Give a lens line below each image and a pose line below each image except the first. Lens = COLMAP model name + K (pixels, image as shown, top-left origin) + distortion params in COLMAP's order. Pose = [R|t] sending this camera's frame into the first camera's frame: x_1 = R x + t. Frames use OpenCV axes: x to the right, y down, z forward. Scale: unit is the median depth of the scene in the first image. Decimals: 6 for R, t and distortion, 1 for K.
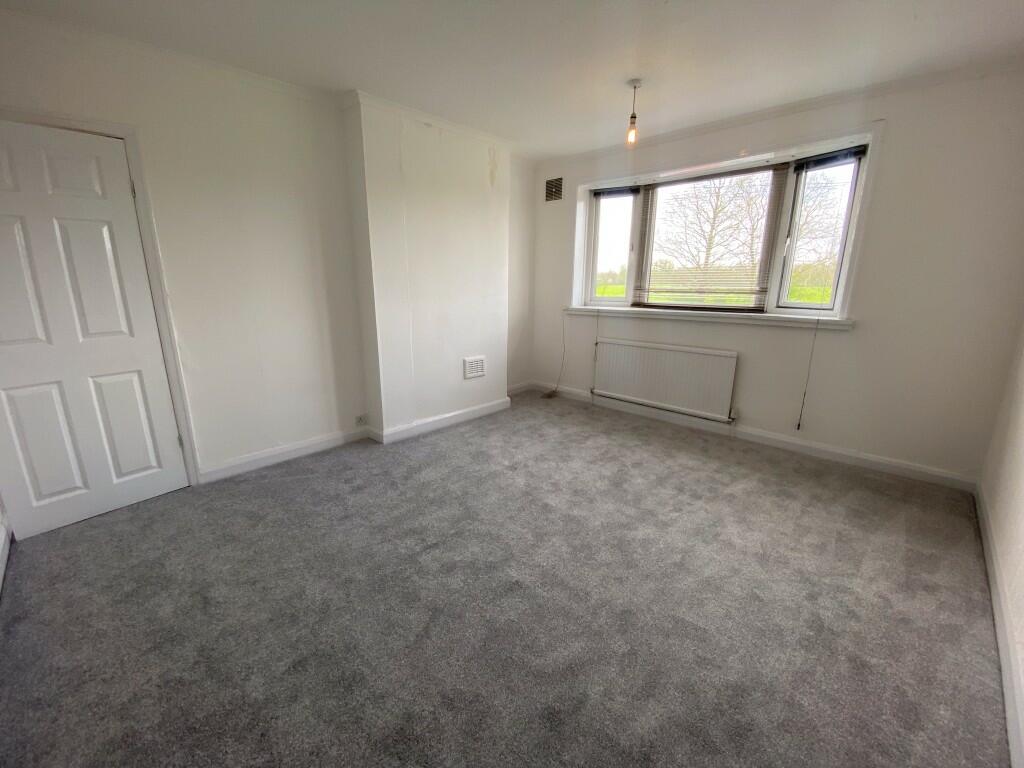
lens RADIAL K [[414.5, 0, 510.7], [0, 414.5, 384.2], [0, 0, 1]] dist [0.028465, -0.025438]
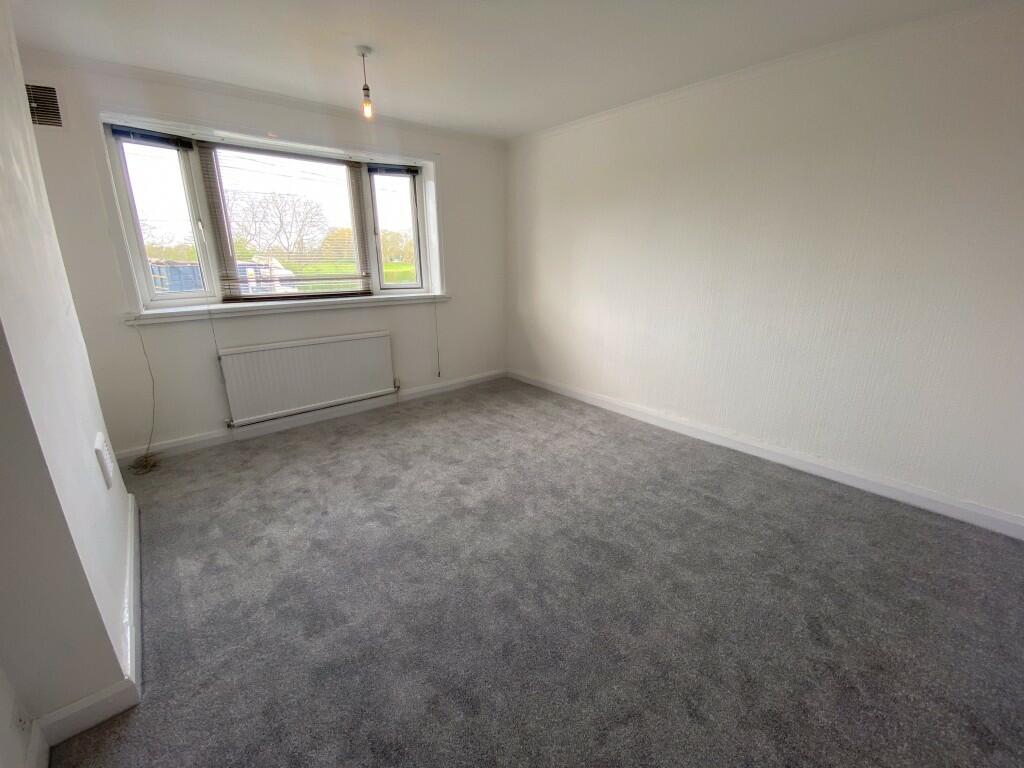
lens RADIAL K [[414.5, 0, 510.7], [0, 414.5, 384.2], [0, 0, 1]] dist [0.028465, -0.025438]
pose [[0.082778, -0.289033, 0.953734, -0.543584], [0.244305, 0.933701, 0.261758, -0.150721], [-0.966159, 0.211334, 0.147902, 0.521645]]
